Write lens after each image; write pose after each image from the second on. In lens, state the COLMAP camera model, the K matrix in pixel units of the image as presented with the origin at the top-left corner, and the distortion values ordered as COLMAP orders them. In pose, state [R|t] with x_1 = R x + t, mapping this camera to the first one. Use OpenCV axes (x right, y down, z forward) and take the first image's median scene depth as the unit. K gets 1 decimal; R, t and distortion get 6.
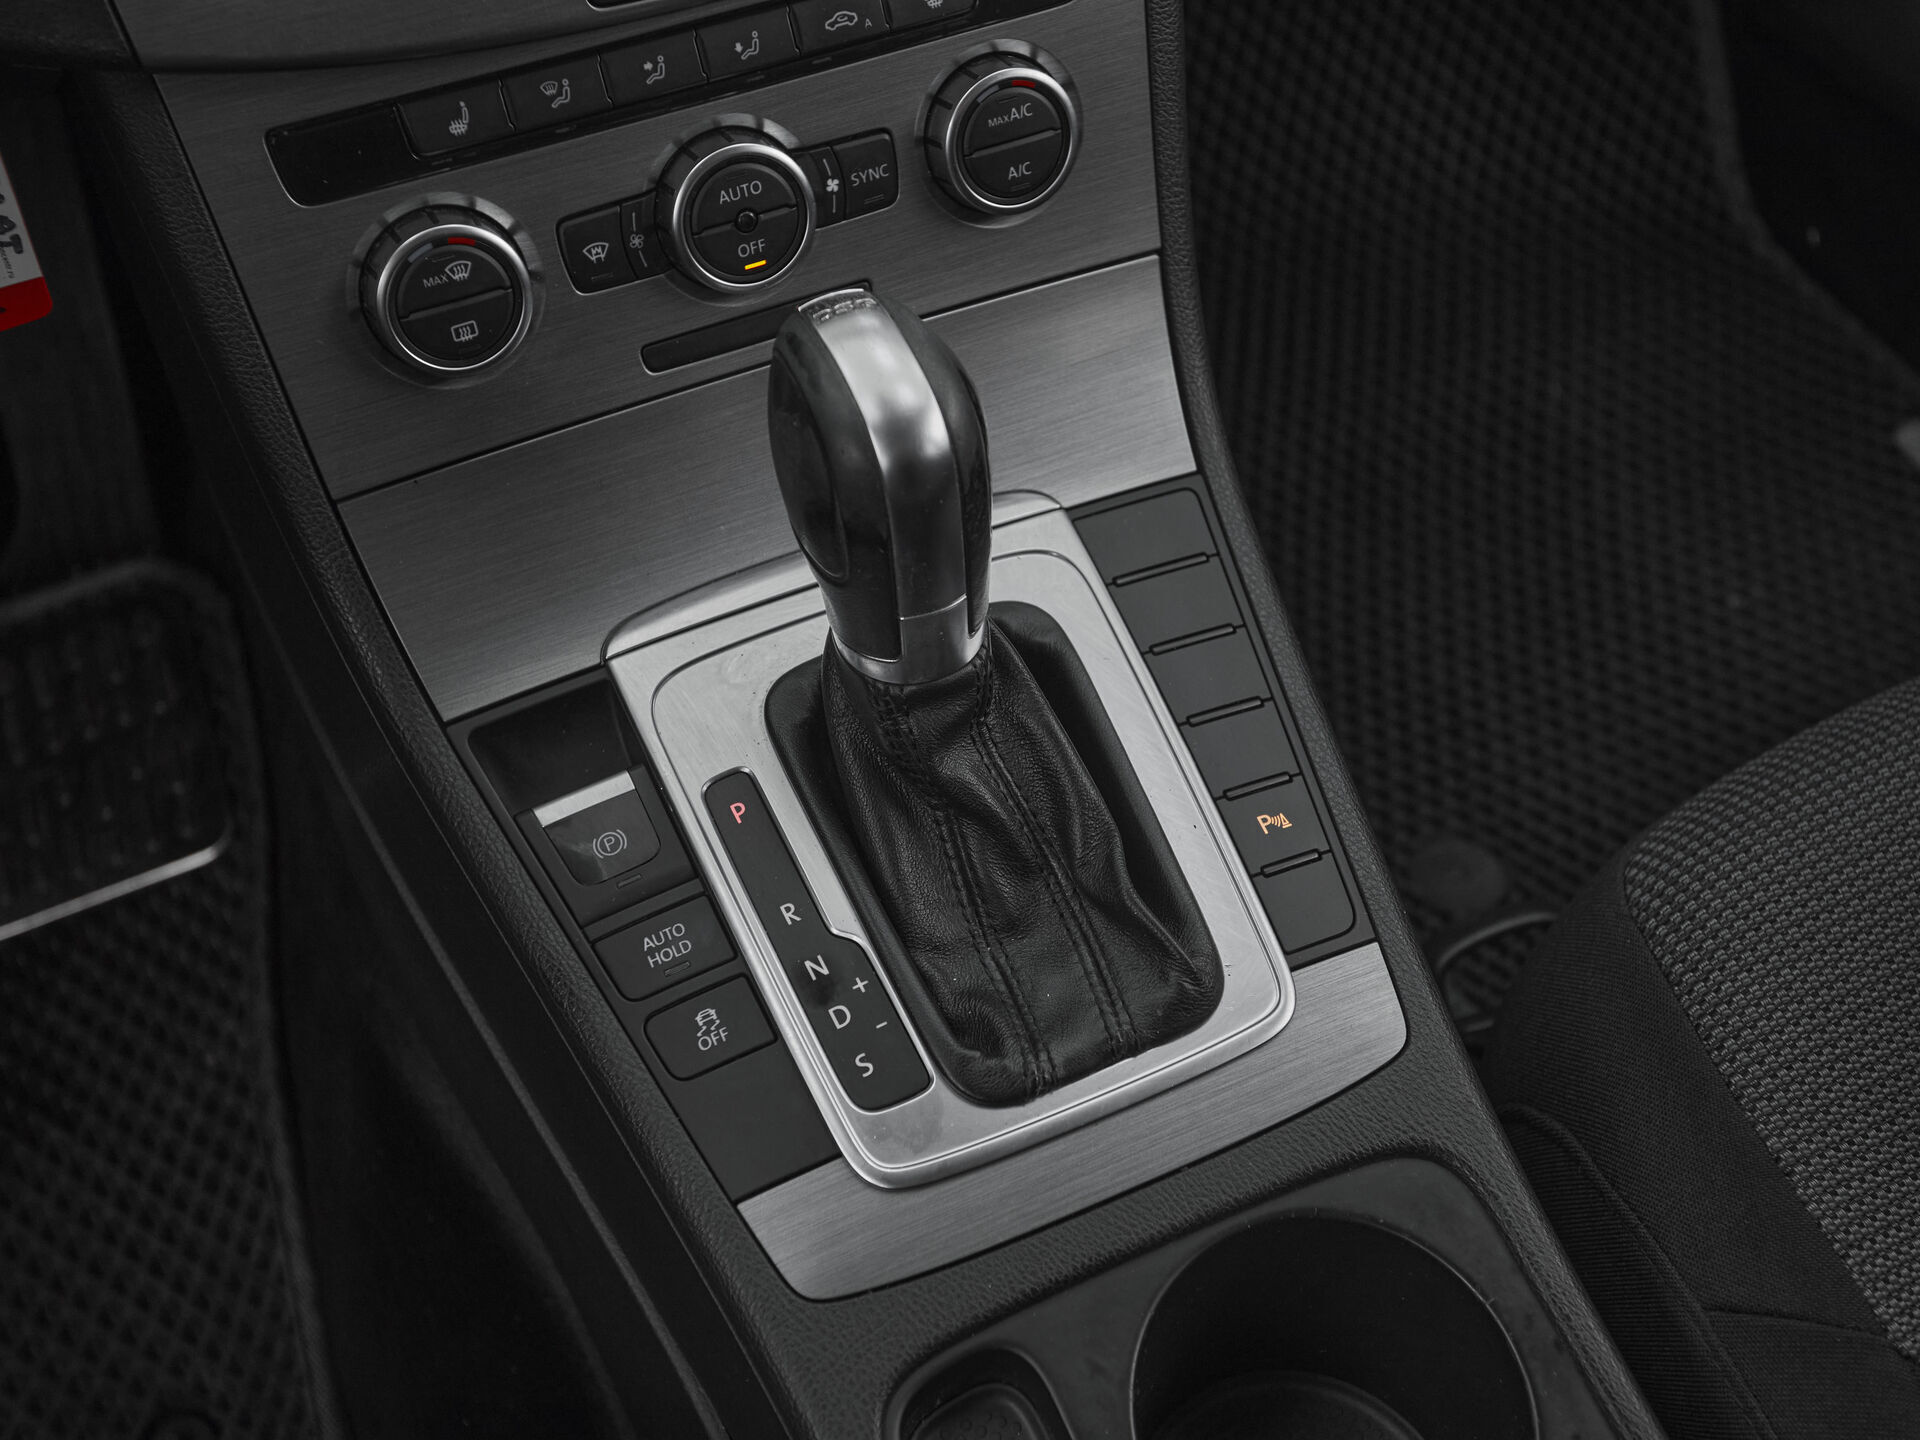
lens RADIAL K [[2333.2, 0, 970.3], [0, 2333.2, 712.4], [0, 0, 1]] dist [0.035105, 0.000000]
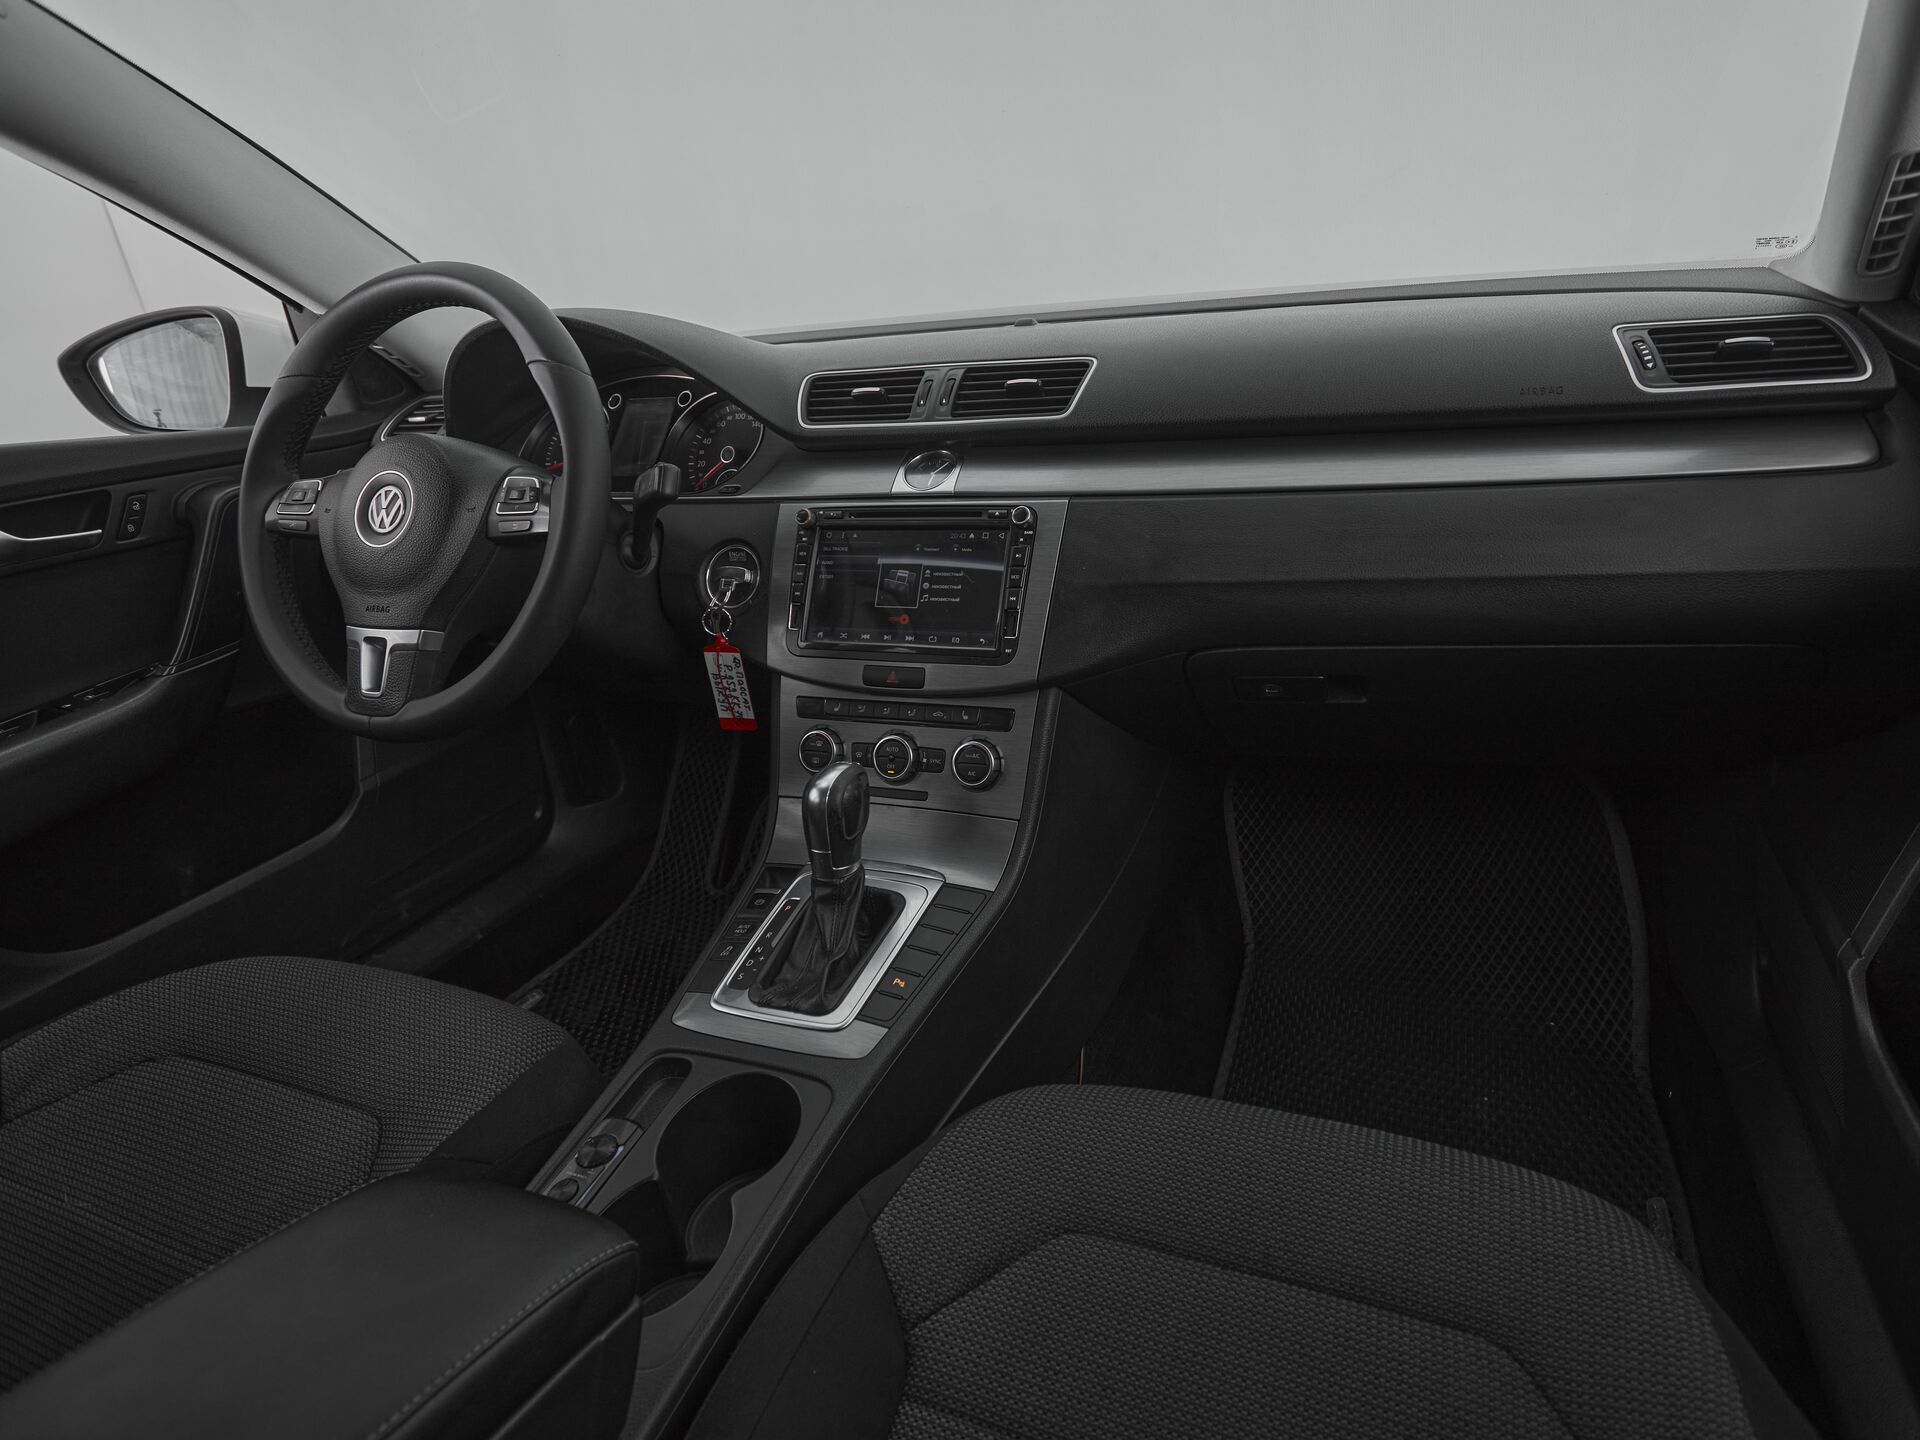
lens RADIAL K [[1016.8, 0, 1068.3], [0, 1016.8, 719.9], [0, 0, 1]] dist [-0.004249, 0.001914]
pose [[0.708897, 0.200735, -0.676143, 1.081960], [-0.493959, 0.825586, -0.272785, 0.019522], [0.503457, 0.527364, 0.684411, 0.093312]]
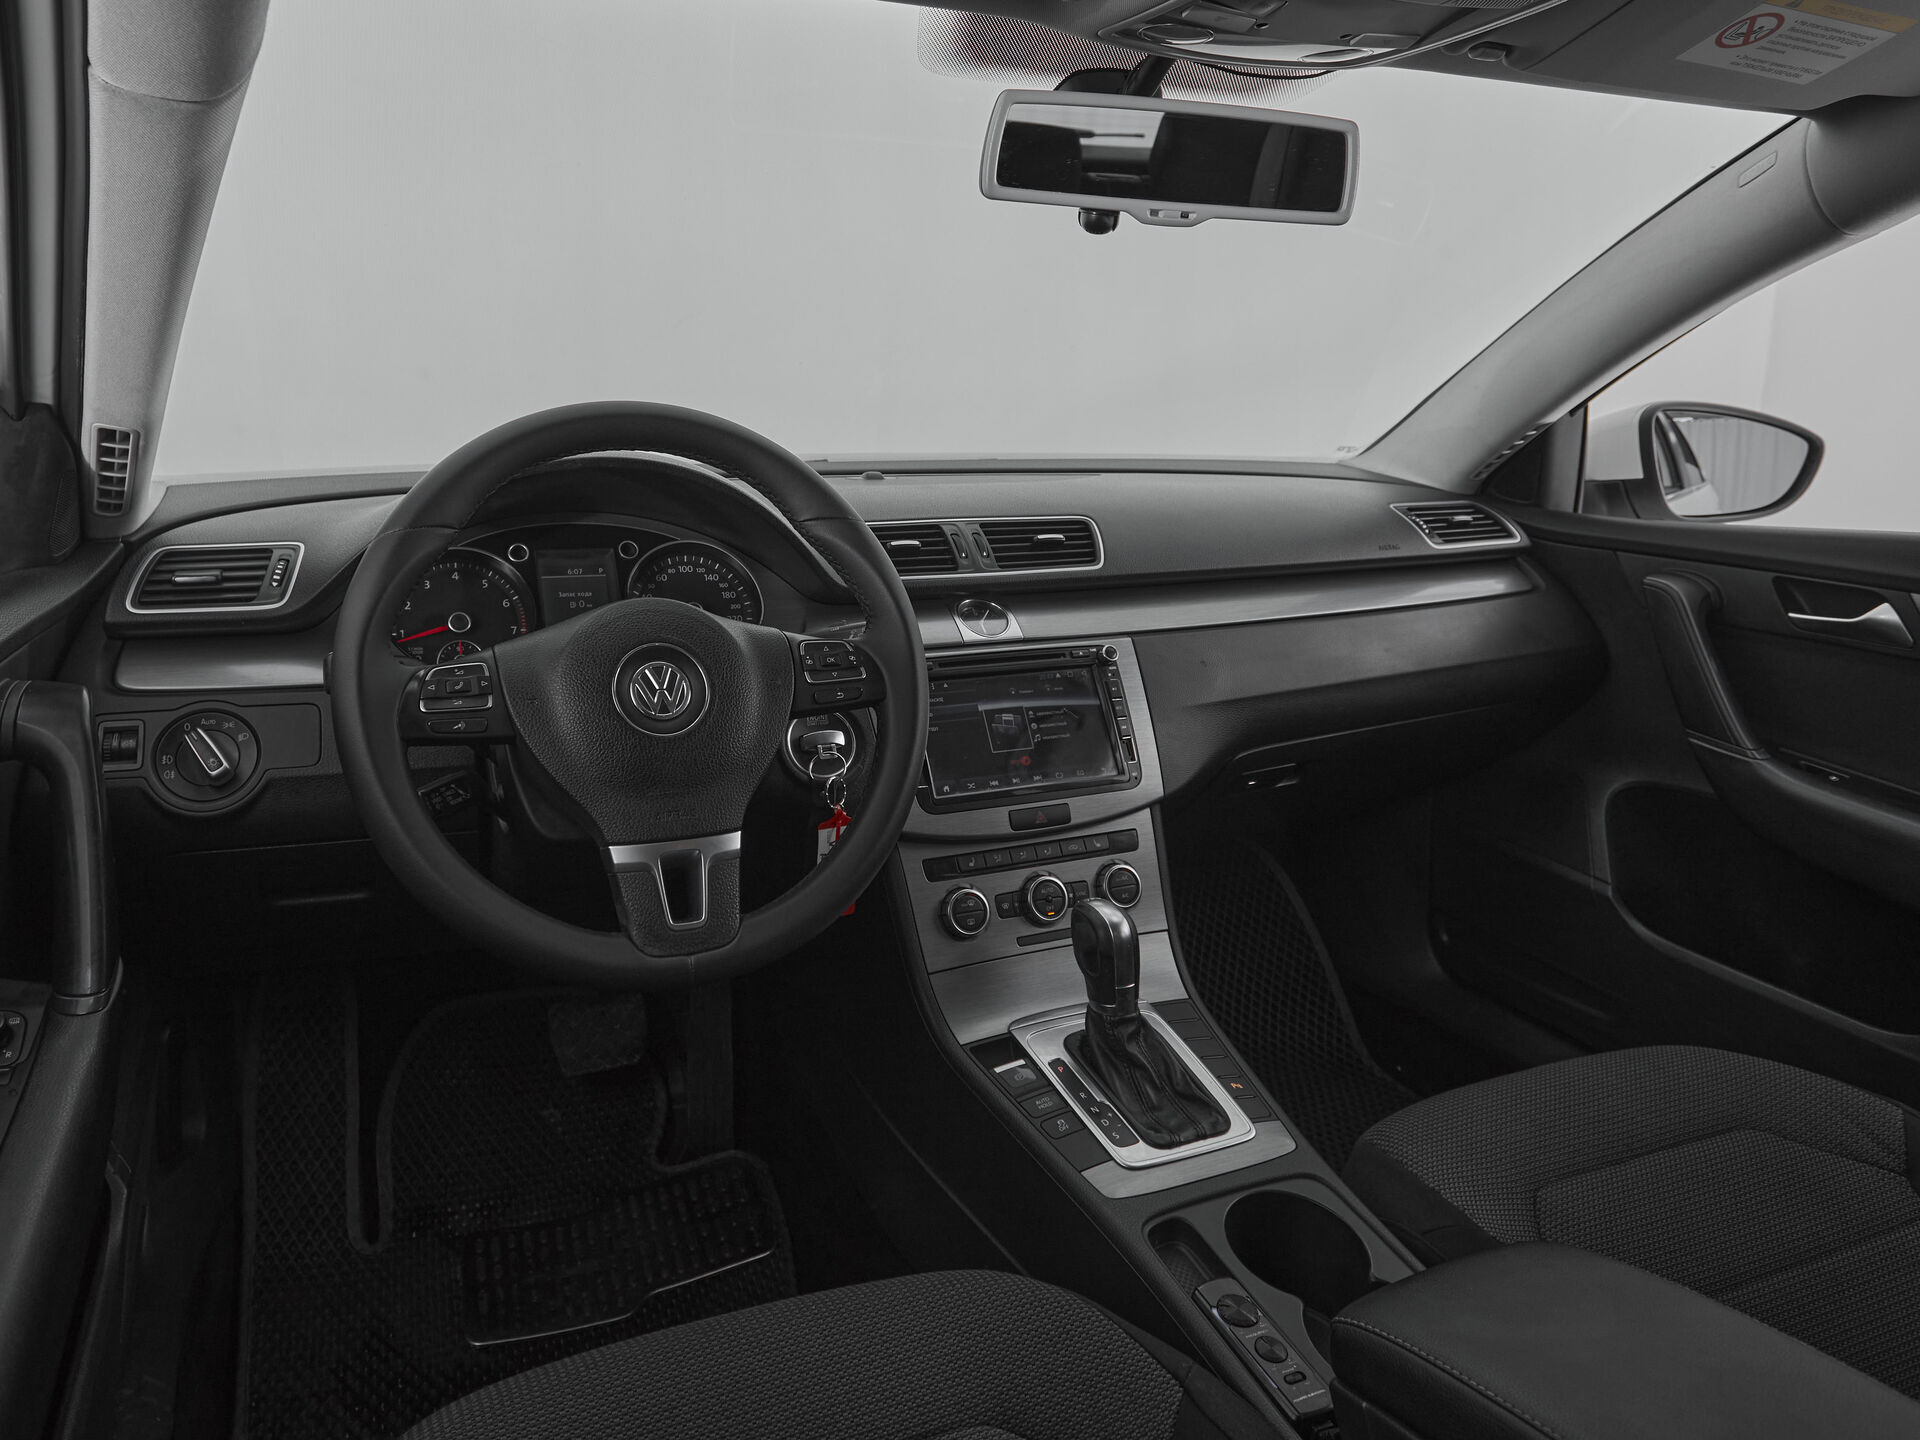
lens RADIAL K [[1295.1, 0, 842.6], [0, 1295.1, 613.5], [0, 0, 1]] dist [-0.008136, 0.003957]
pose [[0.998540, -0.000306, -0.054022, -0.295190], [-0.035503, 0.749988, -0.660498, 0.730397], [0.040718, 0.661451, 0.748882, -0.687503]]
